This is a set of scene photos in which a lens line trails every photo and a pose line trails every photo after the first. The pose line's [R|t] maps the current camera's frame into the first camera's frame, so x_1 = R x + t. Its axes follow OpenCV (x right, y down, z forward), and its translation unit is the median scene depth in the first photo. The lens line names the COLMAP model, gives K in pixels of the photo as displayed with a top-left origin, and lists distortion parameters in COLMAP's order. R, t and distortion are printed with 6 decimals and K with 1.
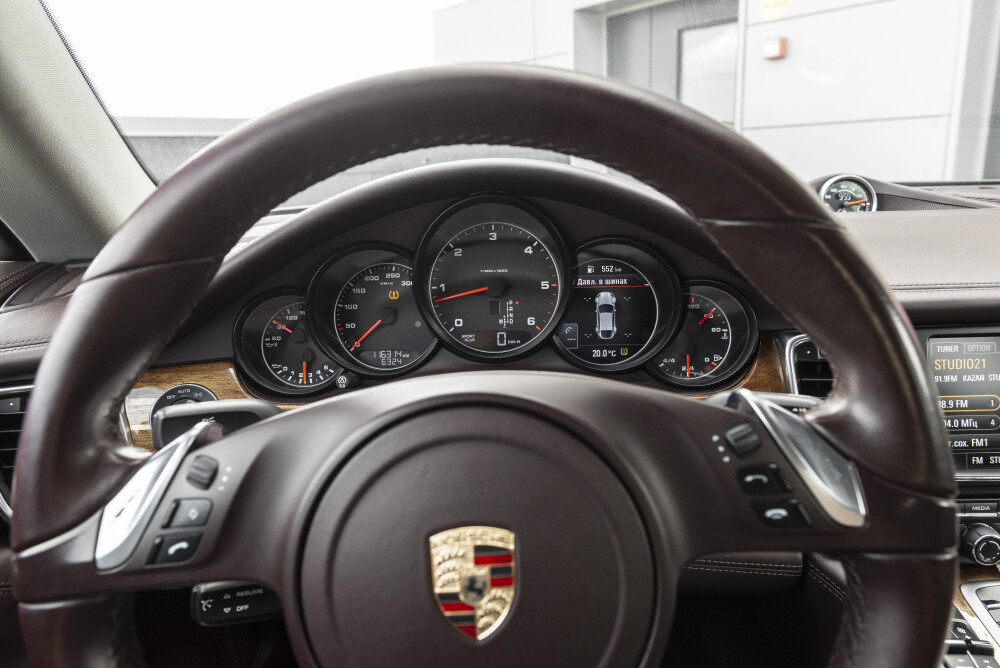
lens RADIAL K [[679.1, 0, 496.2], [0, 679.1, 340.9], [0, 0, 1]] dist [-0.004694, 0.007906]
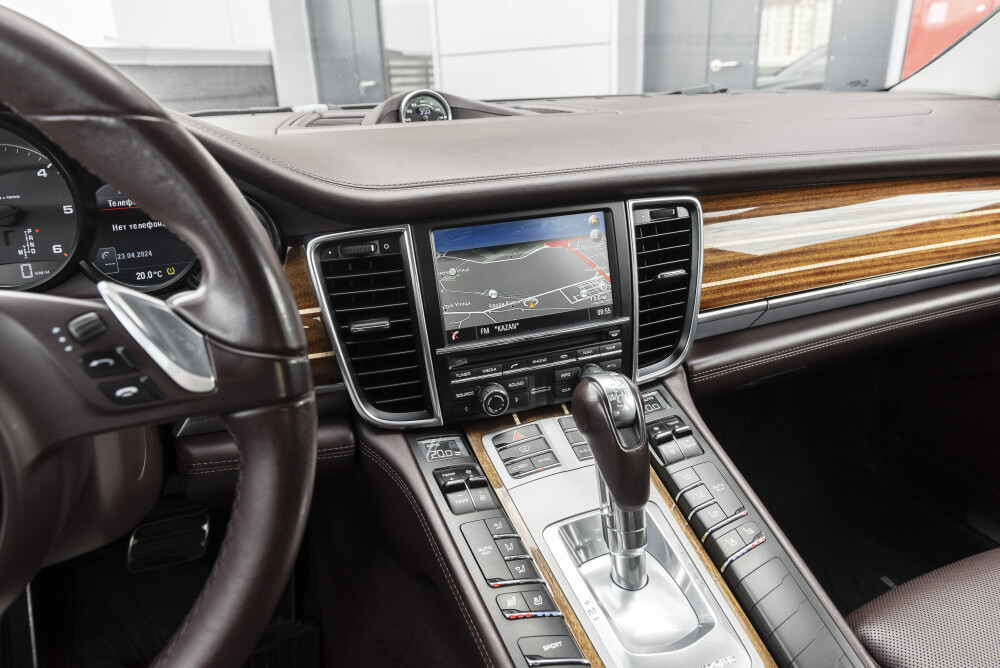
lens RADIAL K [[679.1, 0, 500.5], [0, 679.1, 326.3], [0, 0, 1]] dist [-0.004694, 0.007906]
pose [[0.934275, -0.128893, 0.332440, 0.300372], [0.103957, 0.990335, 0.091814, 0.055034], [-0.341061, -0.051220, 0.938645, -0.101244]]
